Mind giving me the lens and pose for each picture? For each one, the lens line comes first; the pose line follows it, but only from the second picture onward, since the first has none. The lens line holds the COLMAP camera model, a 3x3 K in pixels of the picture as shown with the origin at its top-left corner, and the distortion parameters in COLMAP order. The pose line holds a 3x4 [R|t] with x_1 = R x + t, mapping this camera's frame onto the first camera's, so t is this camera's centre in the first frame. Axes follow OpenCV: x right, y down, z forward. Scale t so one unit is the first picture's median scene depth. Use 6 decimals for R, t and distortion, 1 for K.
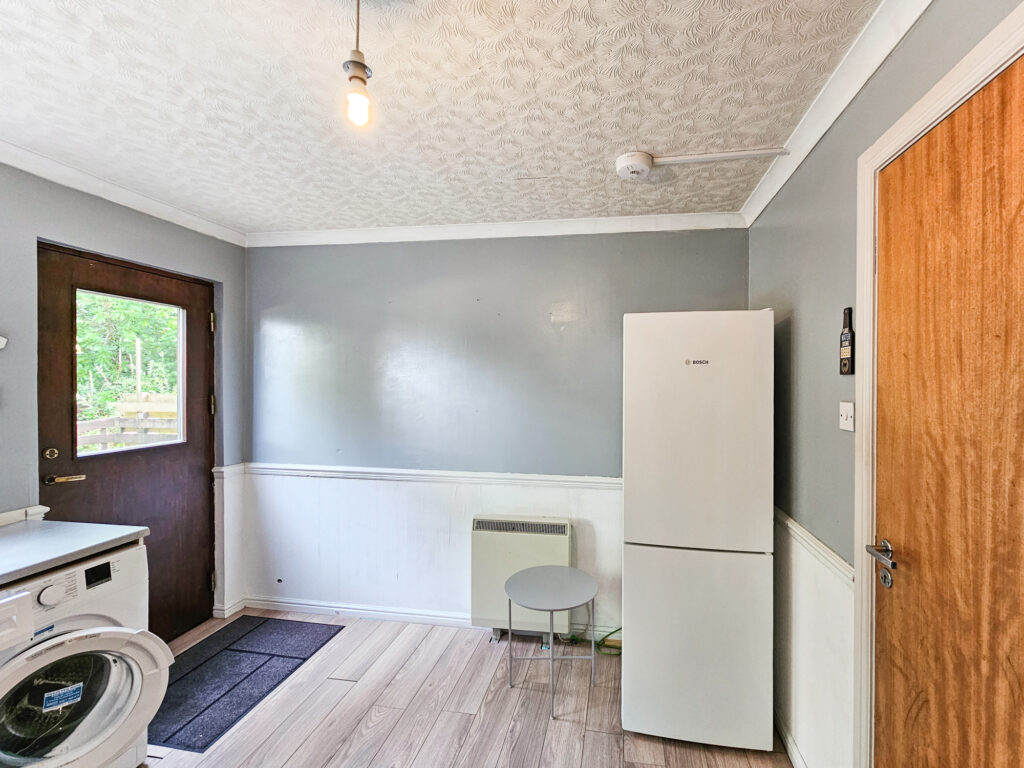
lens RADIAL K [[436.6, 0, 550.1], [0, 436.6, 387.5], [0, 0, 1]] dist [-0.001937, -0.000340]
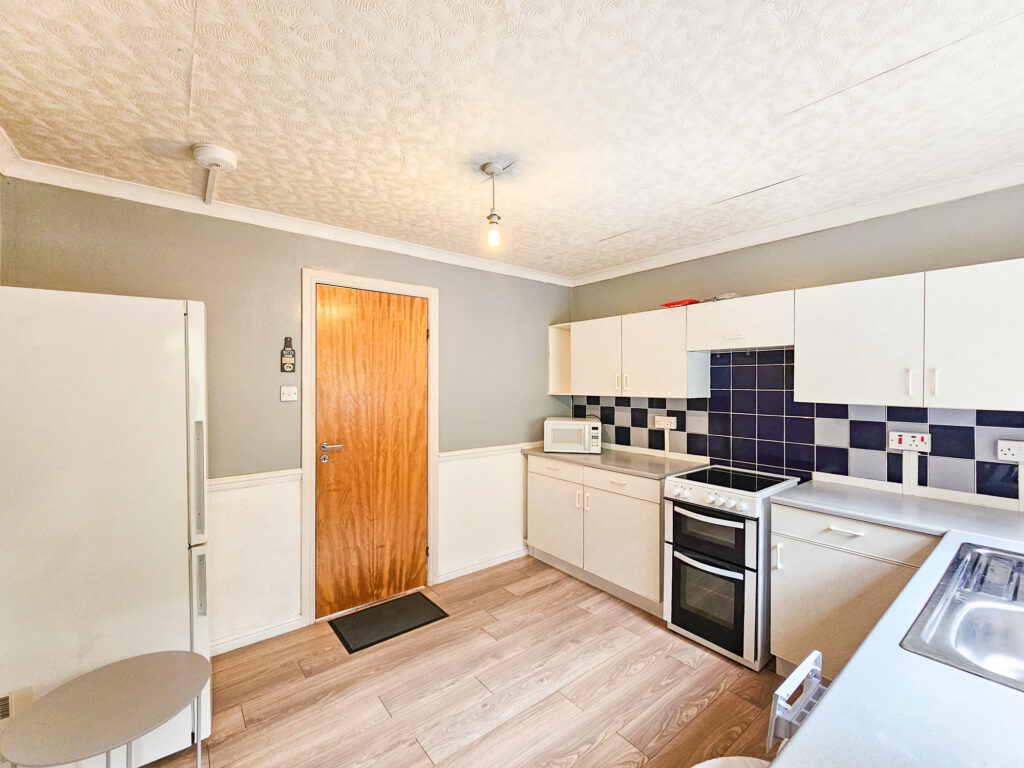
lens RADIAL K [[425.6, 0, 514.6], [0, 425.6, 383.4], [0, 0, 1]] dist [0.000184, -0.000033]
pose [[-0.731752, -0.009059, 0.681510, -0.736144], [0.001642, 0.999885, 0.015054, -0.002600], [-0.681568, 0.012135, -0.731654, 0.935318]]
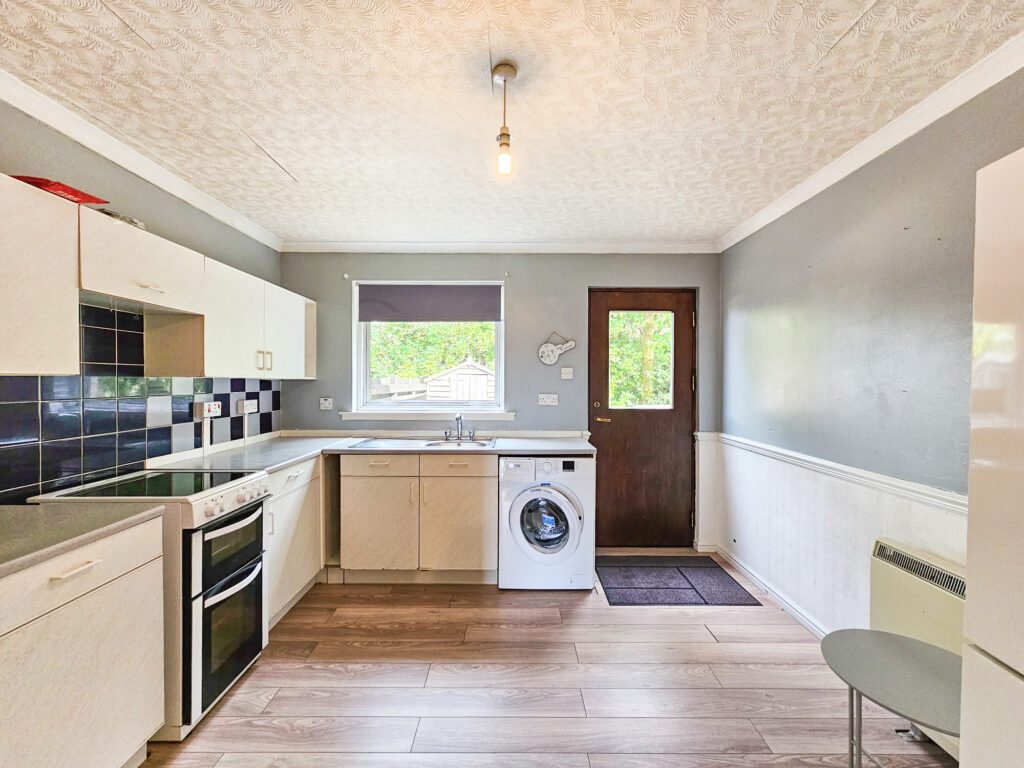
lens RADIAL K [[425.6, 0, 528.6], [0, 425.6, 386.5], [0, 0, 1]] dist [0.000184, -0.000033]
pose [[0.171989, 0.008272, -0.985064, 0.426386], [-0.016753, 0.999845, 0.005472, 0.056916], [0.984956, 0.015561, 0.172101, 0.327183]]
